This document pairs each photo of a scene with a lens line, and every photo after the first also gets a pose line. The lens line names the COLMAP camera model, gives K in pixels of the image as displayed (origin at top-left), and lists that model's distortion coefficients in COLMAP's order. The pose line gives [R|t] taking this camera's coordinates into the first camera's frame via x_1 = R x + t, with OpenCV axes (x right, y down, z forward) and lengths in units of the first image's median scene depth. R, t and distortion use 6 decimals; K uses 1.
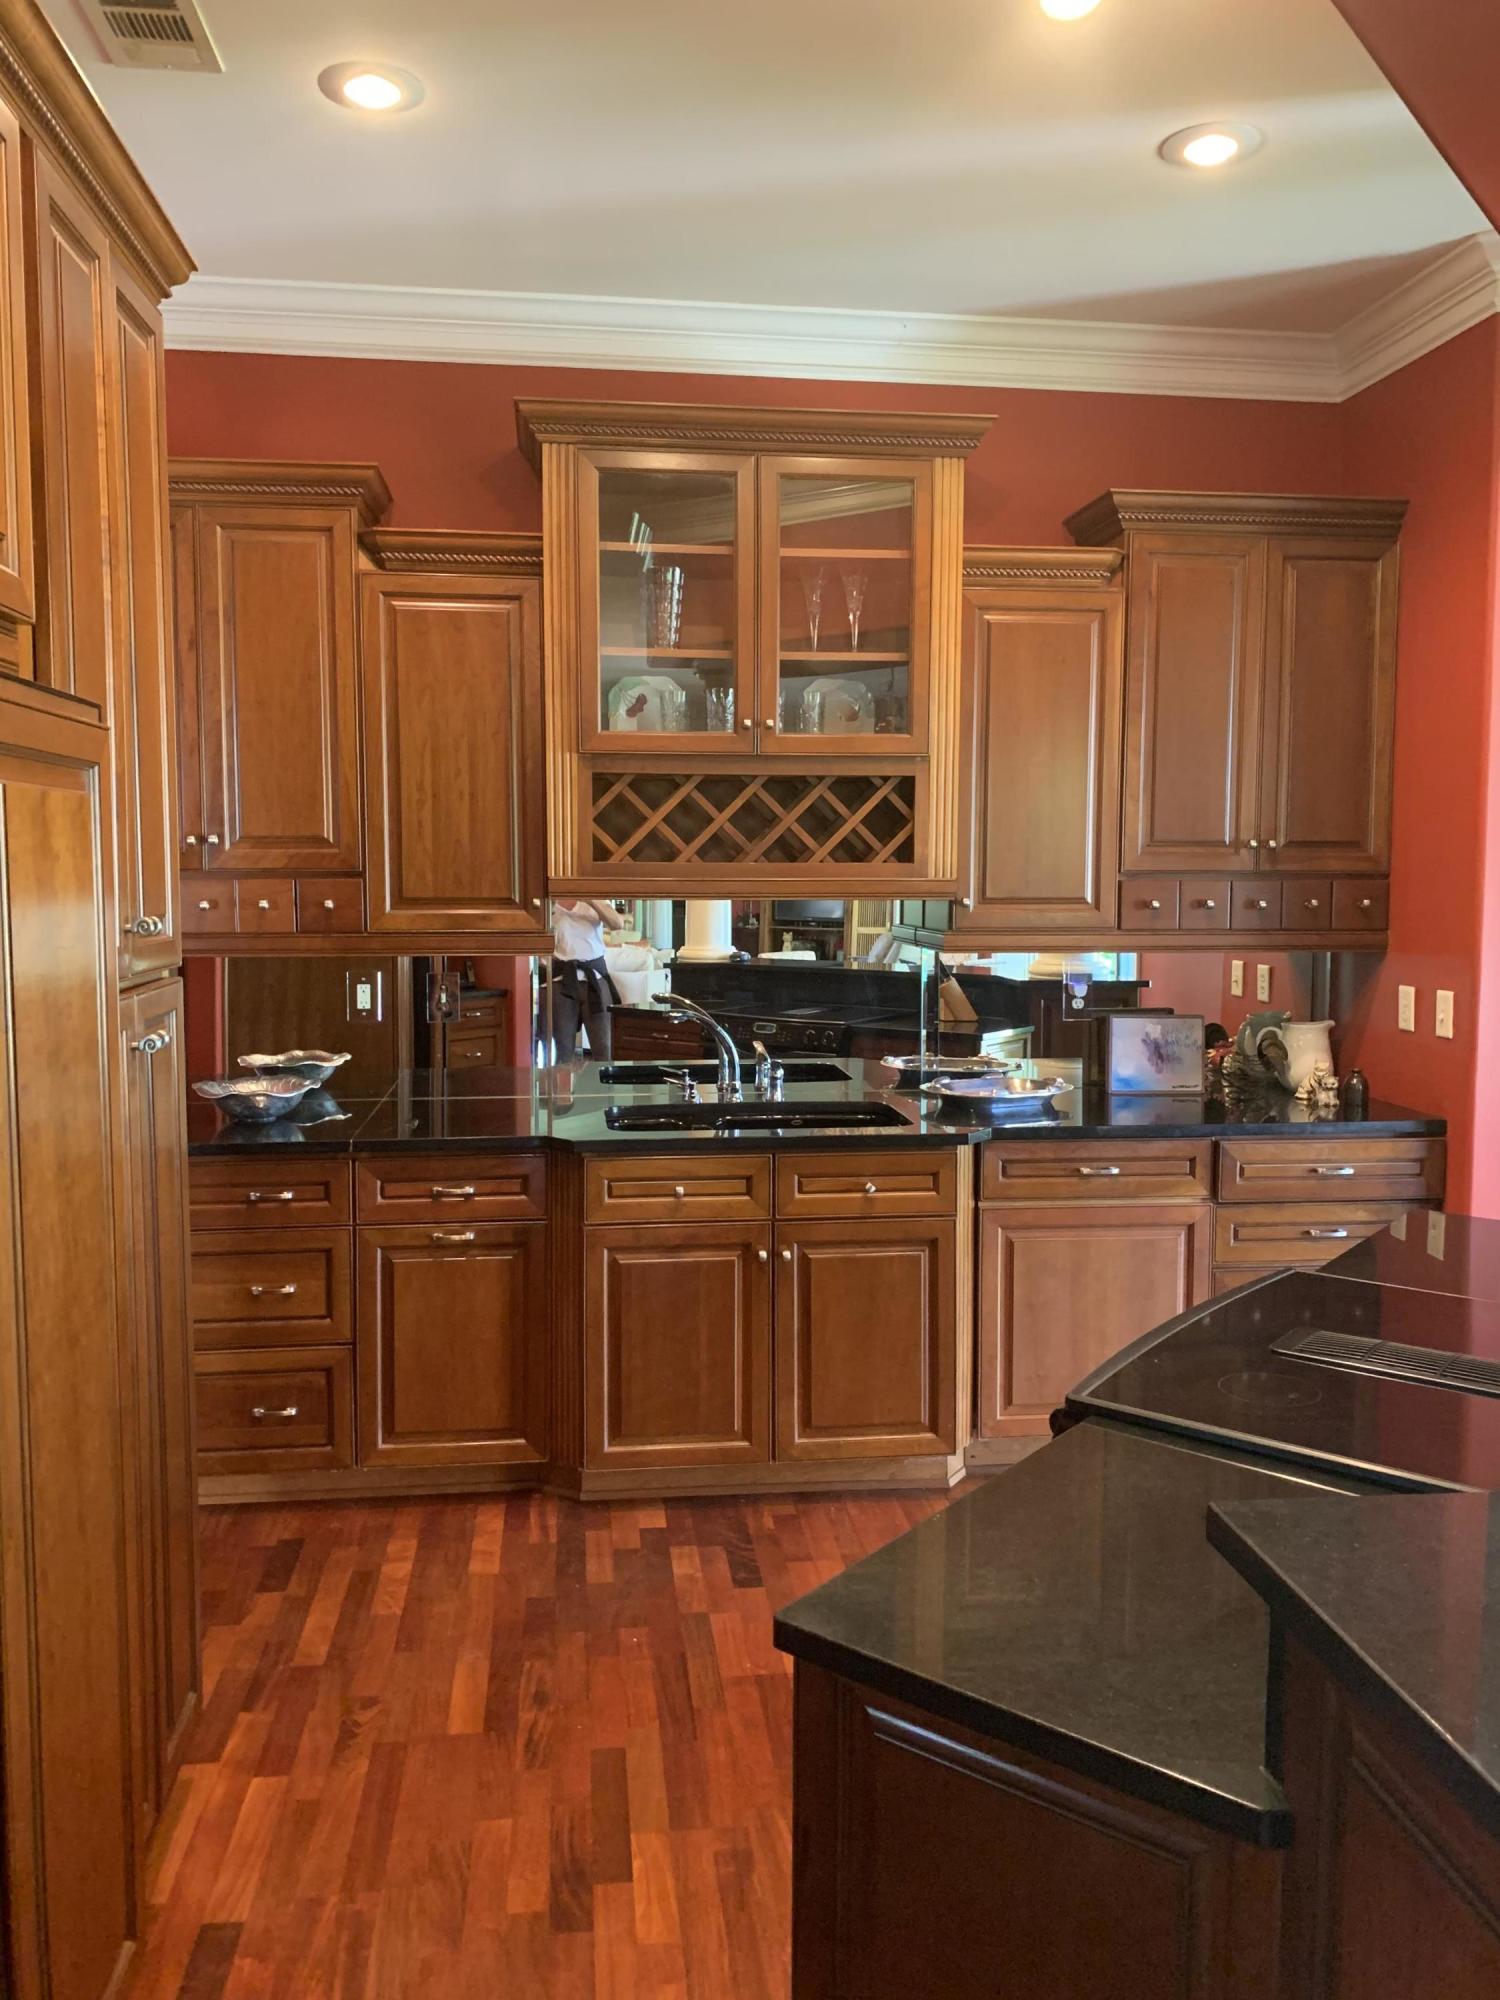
lens RADIAL K [[1478.2, 0, 750.0], [0, 1478.2, 1000.0], [0, 0, 1]] dist [-0.000013, -0.082080]
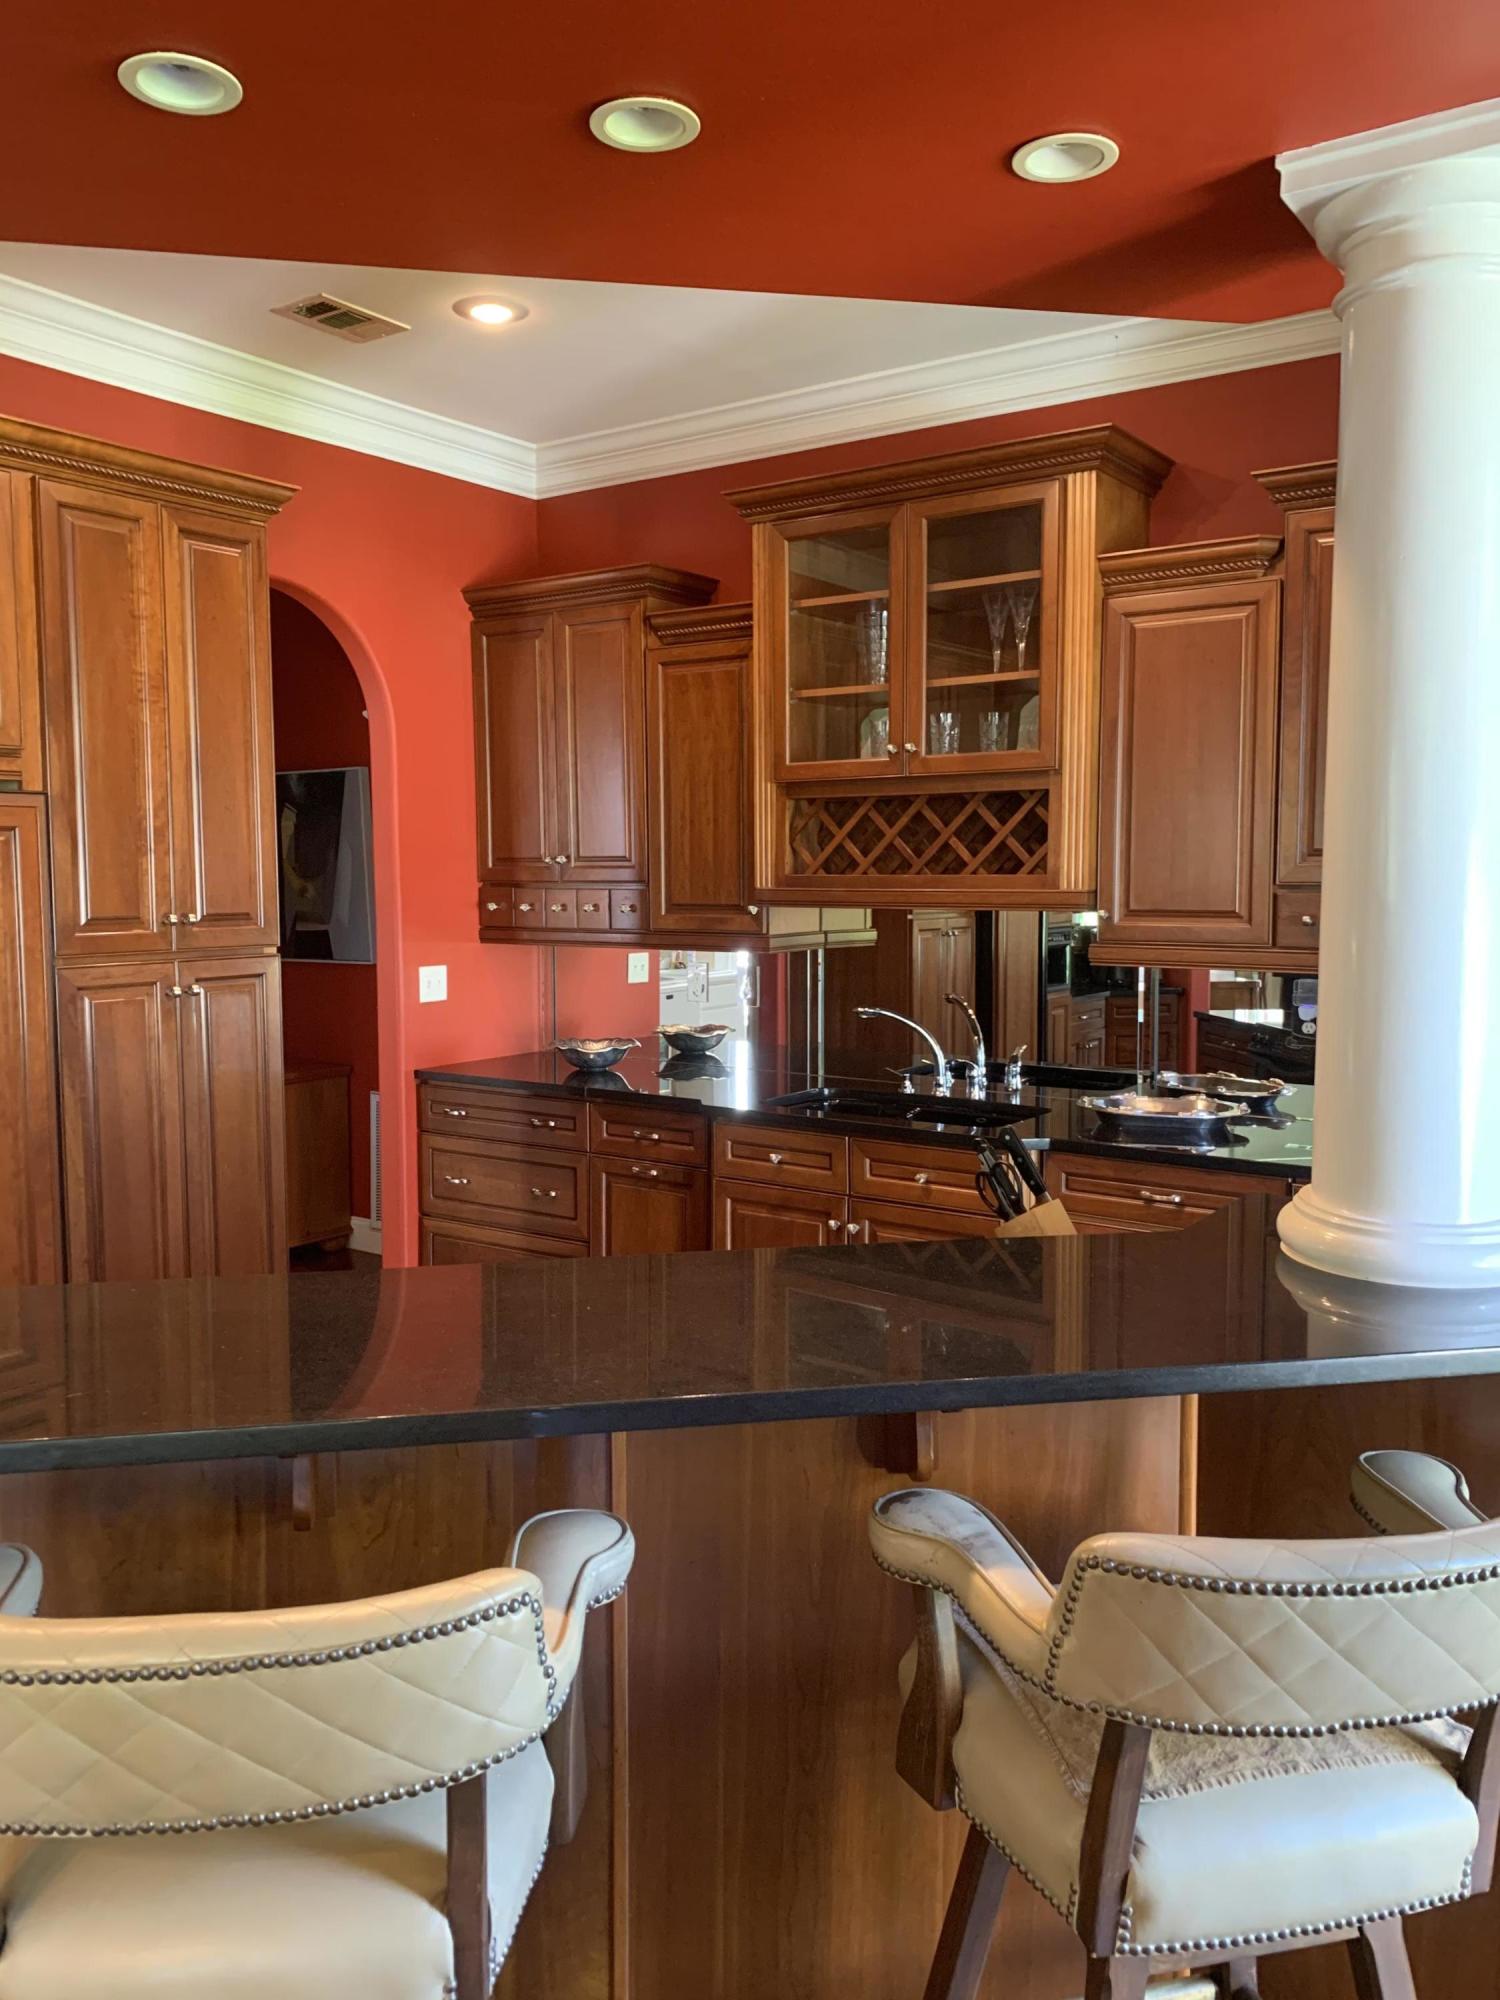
lens RADIAL K [[1478.2, 0, 750.0], [0, 1478.2, 1000.0], [0, 0, 1]] dist [-0.000013, -0.082080]
pose [[0.739125, 0.054040, -0.671397, 0.665087], [-0.053786, 0.998329, 0.021142, -0.017459], [0.671417, 0.020486, 0.740796, 0.113733]]
